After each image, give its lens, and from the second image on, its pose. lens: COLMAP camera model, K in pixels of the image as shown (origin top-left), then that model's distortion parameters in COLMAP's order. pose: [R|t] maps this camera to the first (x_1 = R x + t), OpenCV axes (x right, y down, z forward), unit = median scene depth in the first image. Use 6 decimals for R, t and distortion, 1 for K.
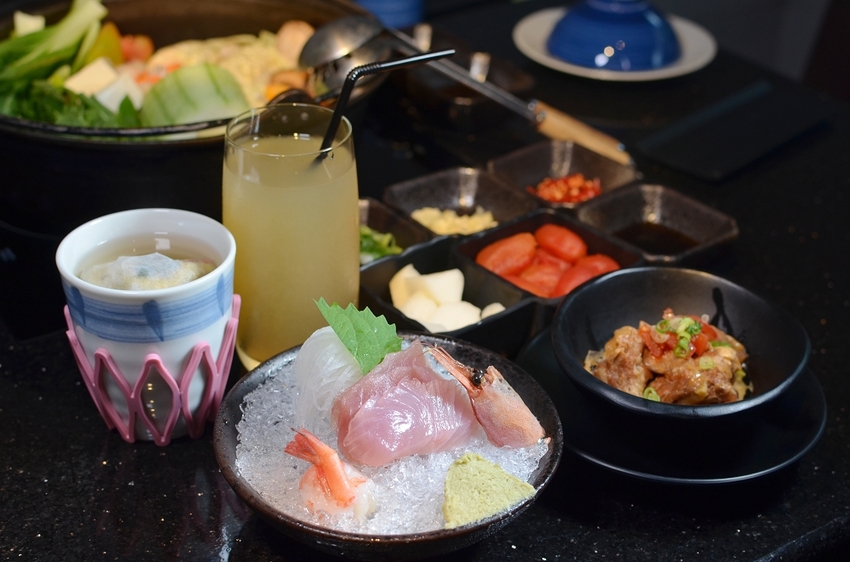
lens RADIAL K [[1281.5, 0, 425.0], [0, 1281.5, 281.0], [0, 0, 1]] dist [0.016188, -0.014149]
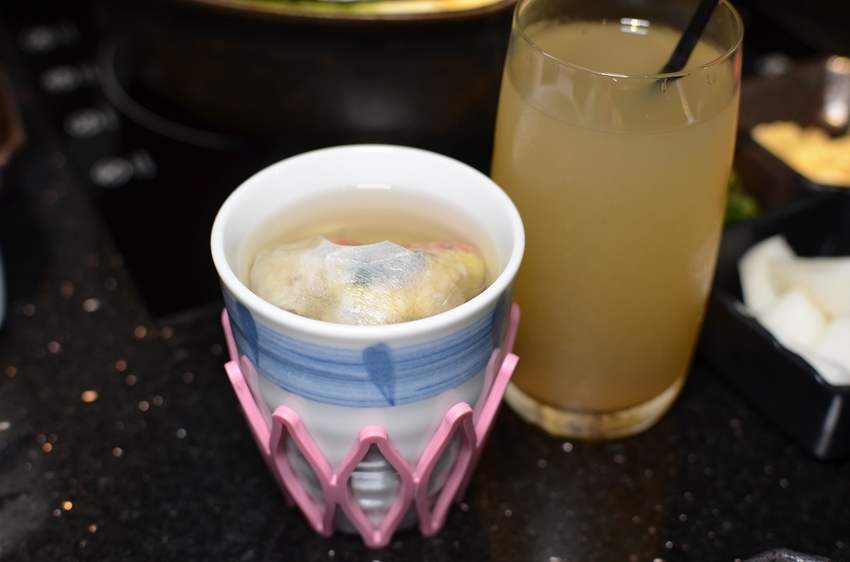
lens RADIAL K [[1281.5, 0, 425.0], [0, 1281.5, 281.0], [0, 0, 1]] dist [0.016188, -0.014149]
pose [[0.991829, 0.070209, -0.106520, -0.120697], [-0.052835, 0.986032, 0.157952, -0.086438], [0.116122, -0.151033, 0.981685, 0.411422]]
